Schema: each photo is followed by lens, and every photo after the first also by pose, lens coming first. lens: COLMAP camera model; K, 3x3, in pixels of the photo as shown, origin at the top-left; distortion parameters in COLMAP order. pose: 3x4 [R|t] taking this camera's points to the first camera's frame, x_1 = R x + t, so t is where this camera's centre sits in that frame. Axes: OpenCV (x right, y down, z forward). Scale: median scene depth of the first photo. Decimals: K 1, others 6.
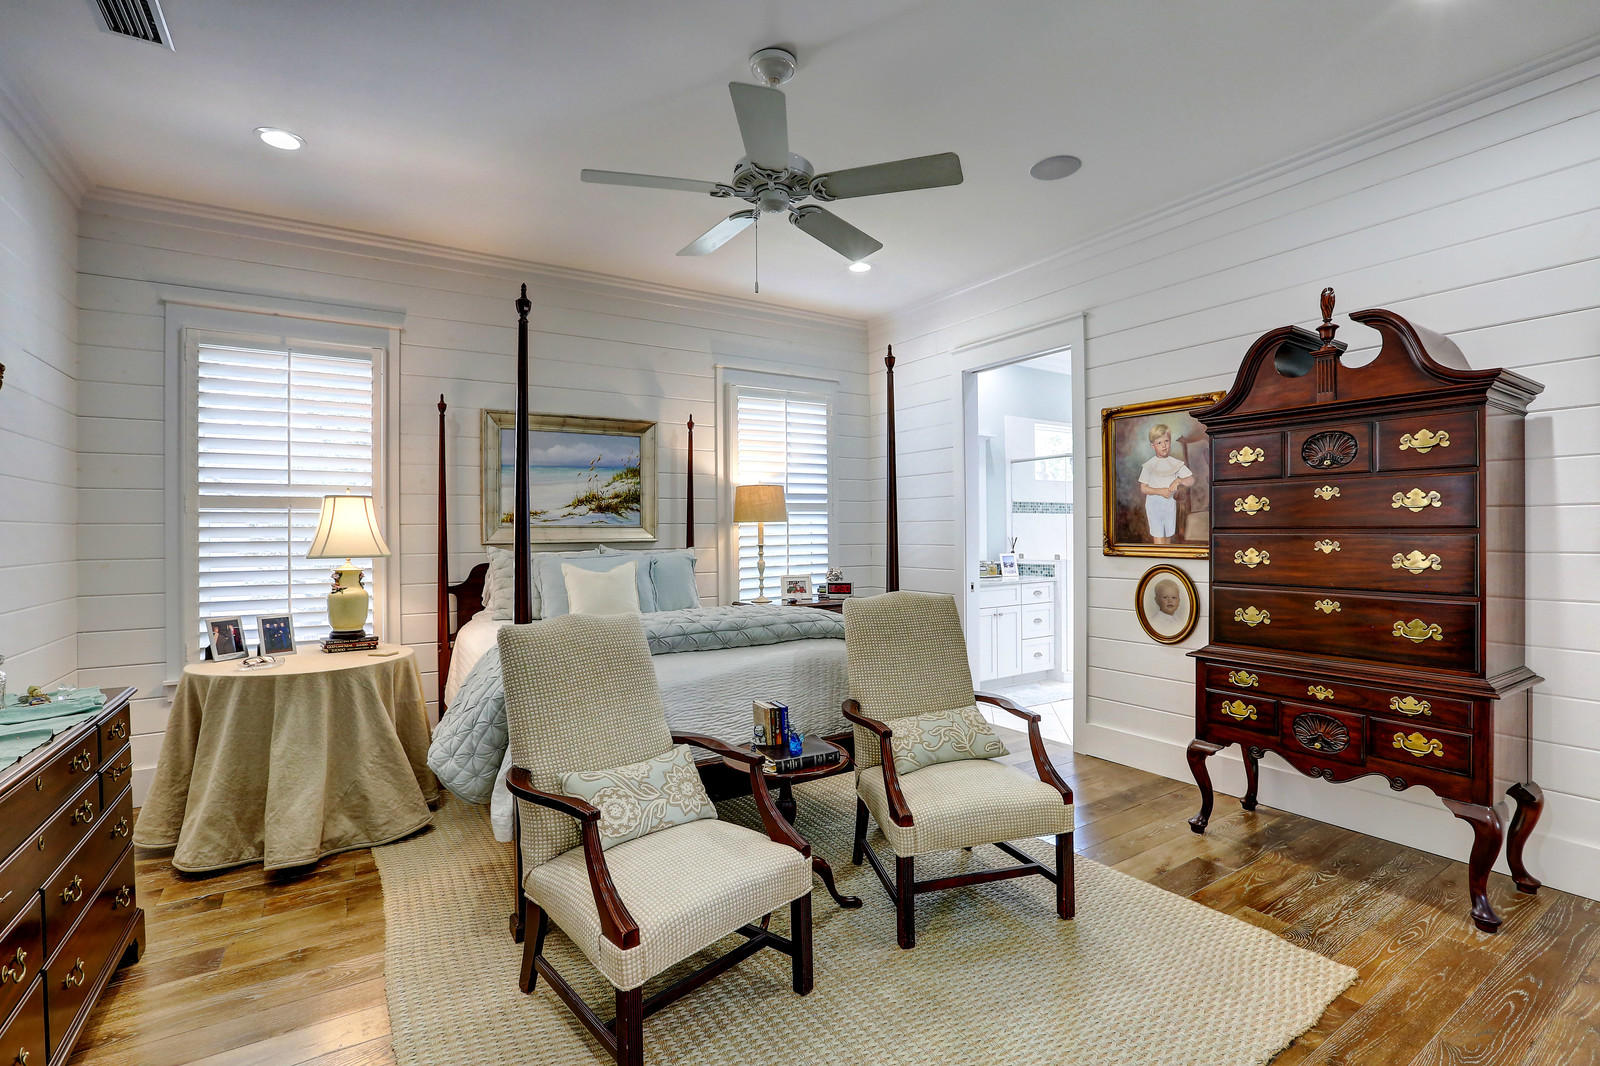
lens RADIAL K [[731.5, 0, 802.5], [0, 731.5, 533.4], [0, 0, 1]] dist [-0.022733, 0.003947]
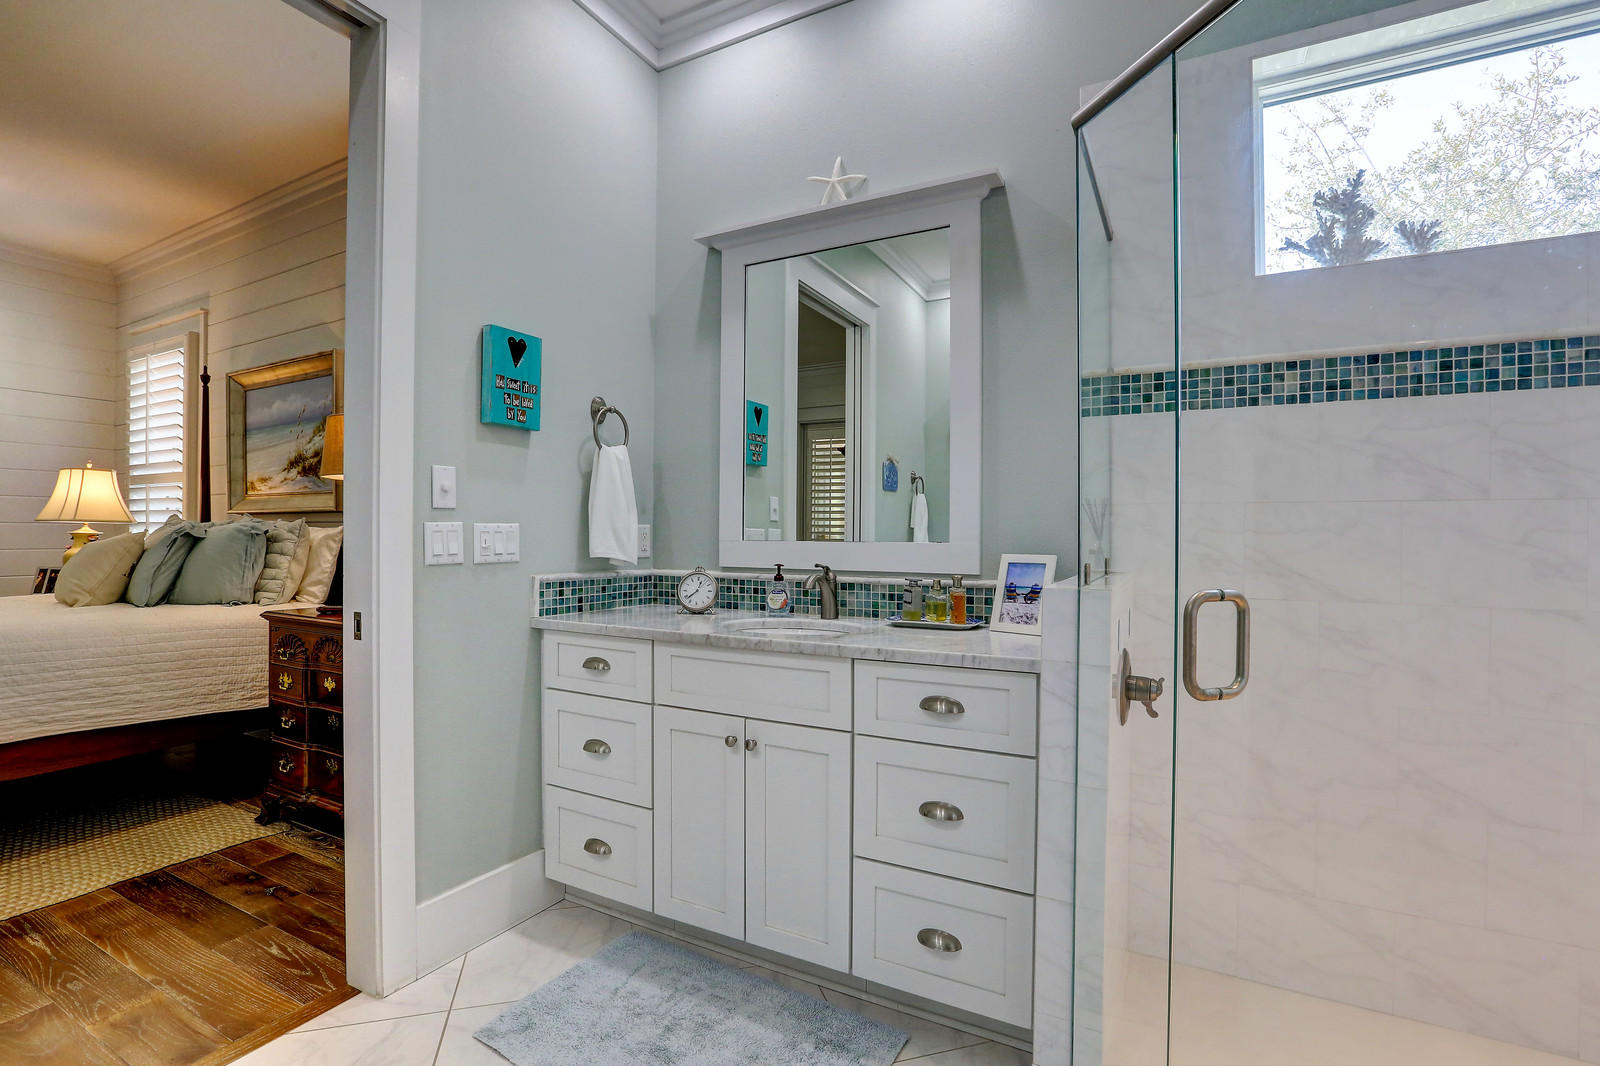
lens RADIAL K [[731.5, 0, 799.2], [0, 731.5, 532.8], [0, 0, 1]] dist [-0.022733, 0.003947]
pose [[0.478515, 0.010313, -0.878019, 0.700868], [-0.007375, 0.999943, 0.007726, 0.024602], [0.878049, 0.002778, 0.478563, 1.108068]]
